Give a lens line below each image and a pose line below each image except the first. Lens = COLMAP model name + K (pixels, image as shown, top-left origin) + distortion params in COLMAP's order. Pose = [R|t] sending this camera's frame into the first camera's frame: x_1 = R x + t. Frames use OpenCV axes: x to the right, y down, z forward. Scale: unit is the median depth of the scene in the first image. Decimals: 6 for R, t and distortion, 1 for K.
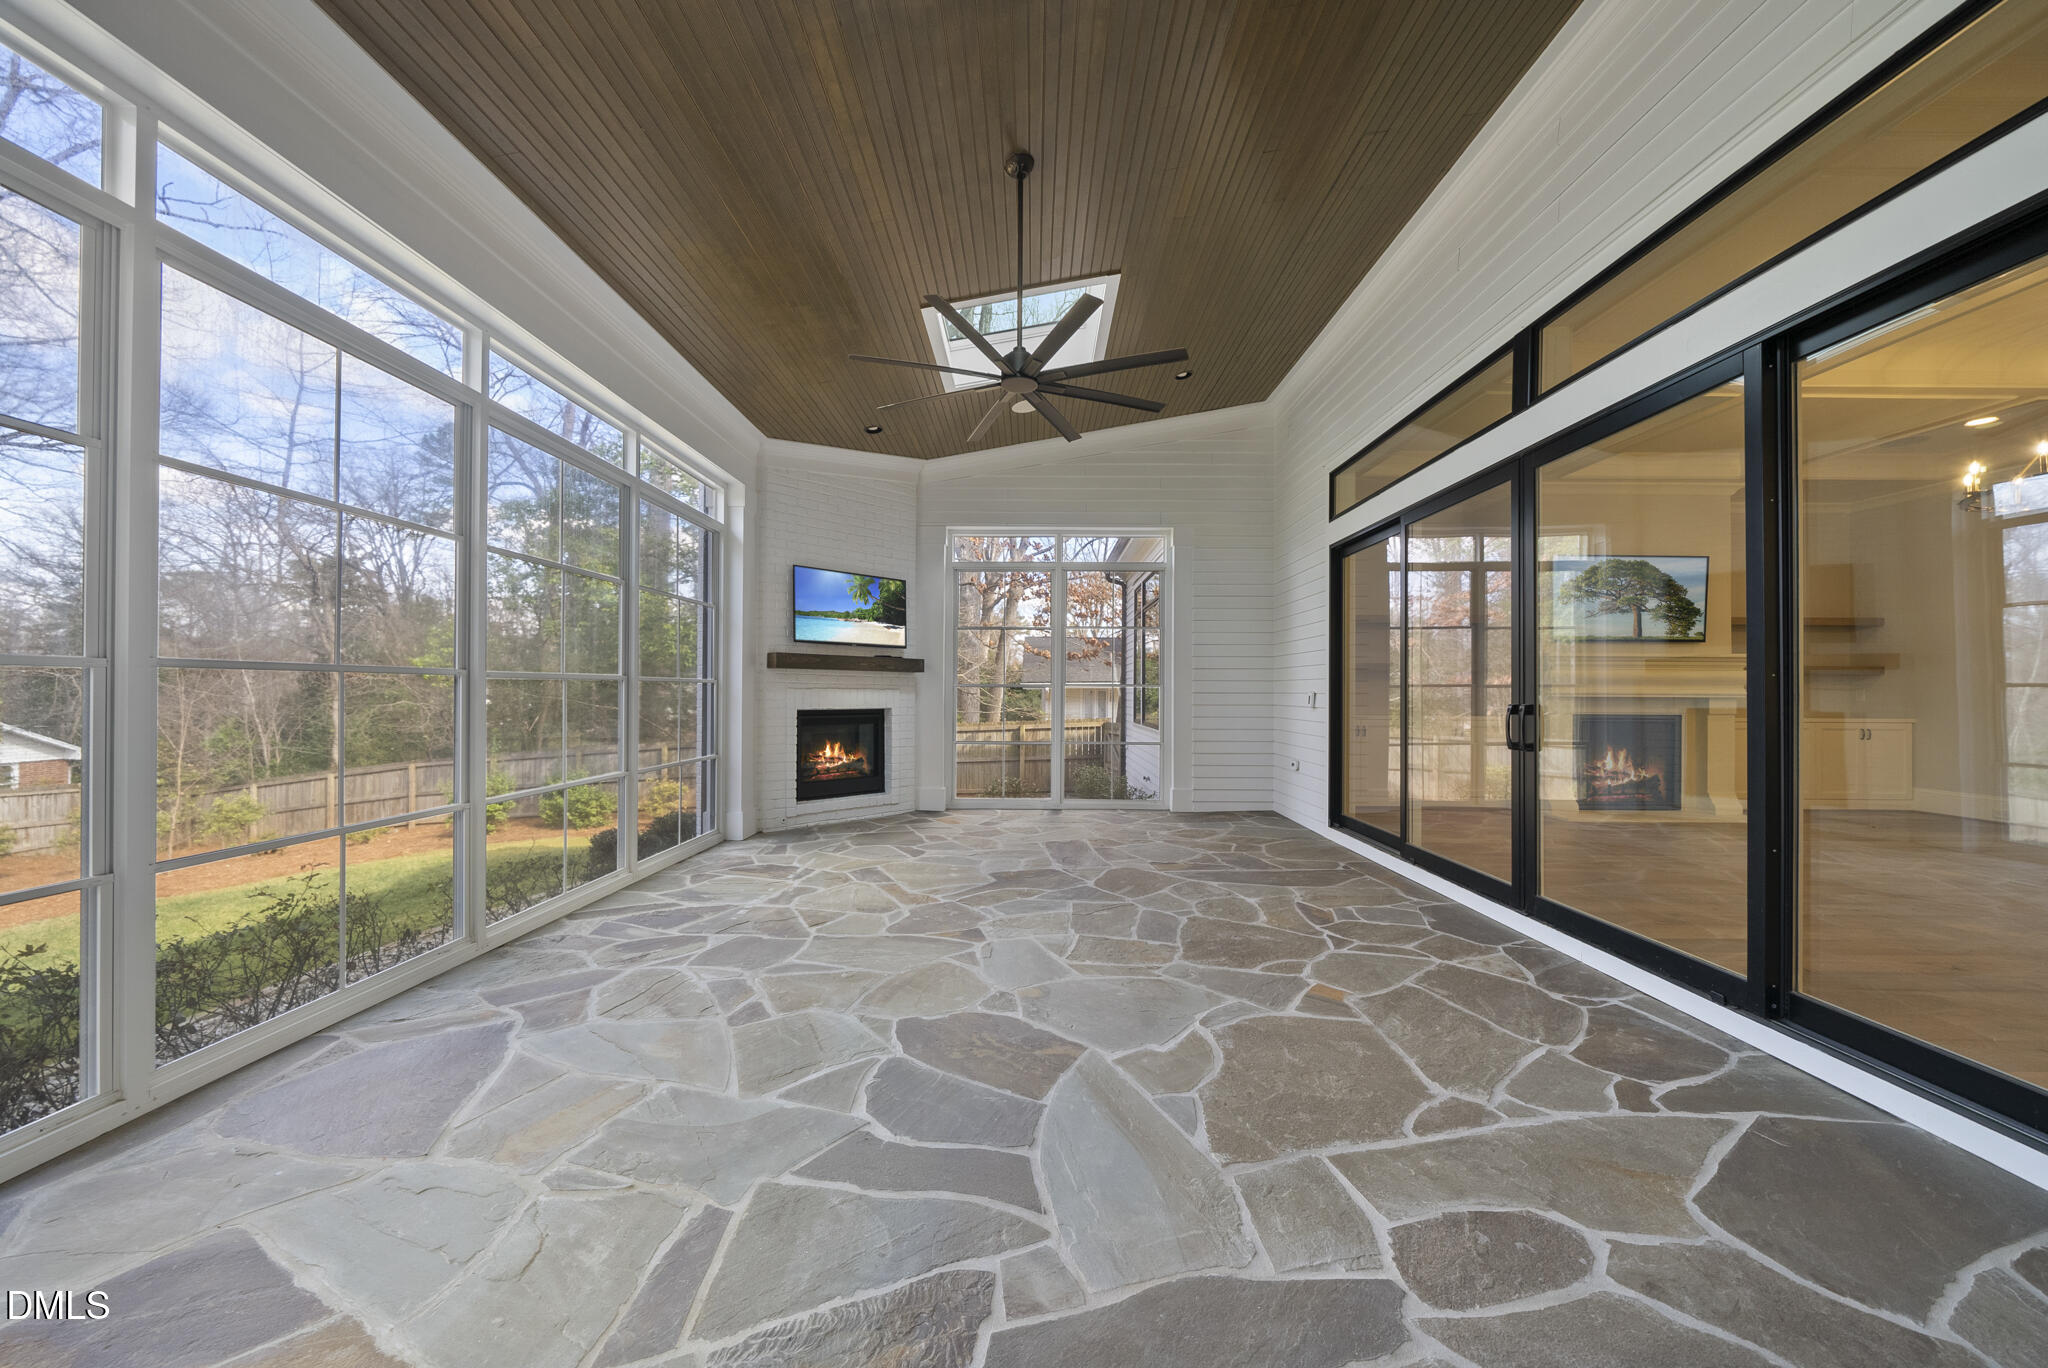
lens RADIAL K [[712.7, 0, 1024.5], [0, 712.7, 686.8], [0, 0, 1]] dist [-0.008819, -0.000347]
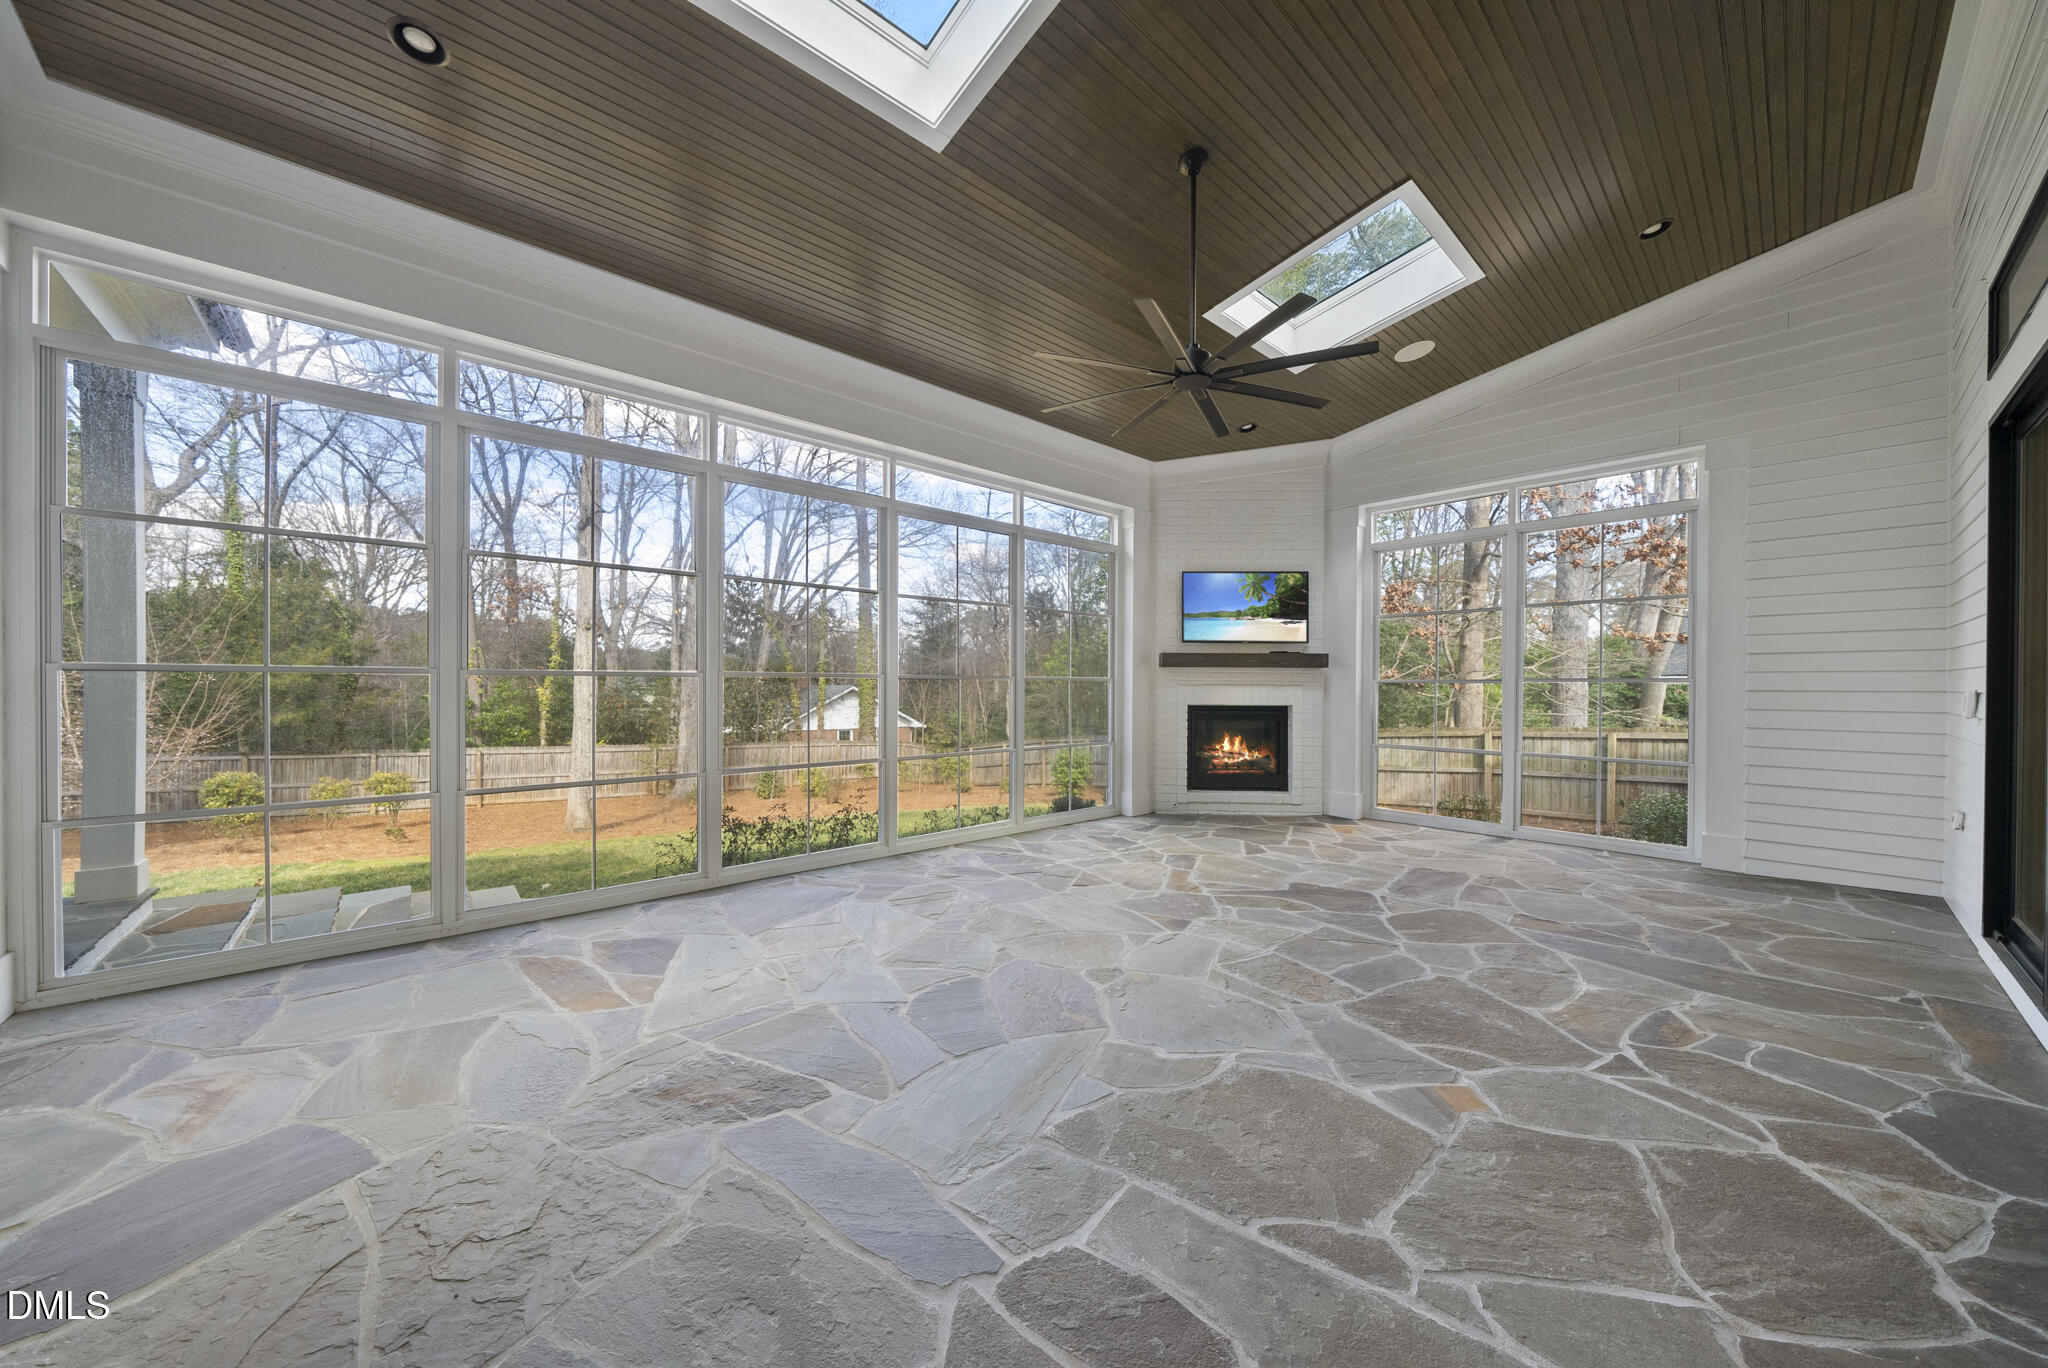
lens RADIAL K [[712.7, 0, 1013.5], [0, 712.7, 687.0], [0, 0, 1]] dist [-0.008819, -0.000347]
pose [[0.668201, 0.000946, -0.743980, 0.481100], [0.003313, 0.999985, 0.004247, -0.000900], [0.743973, -0.005302, 0.668188, 0.120911]]
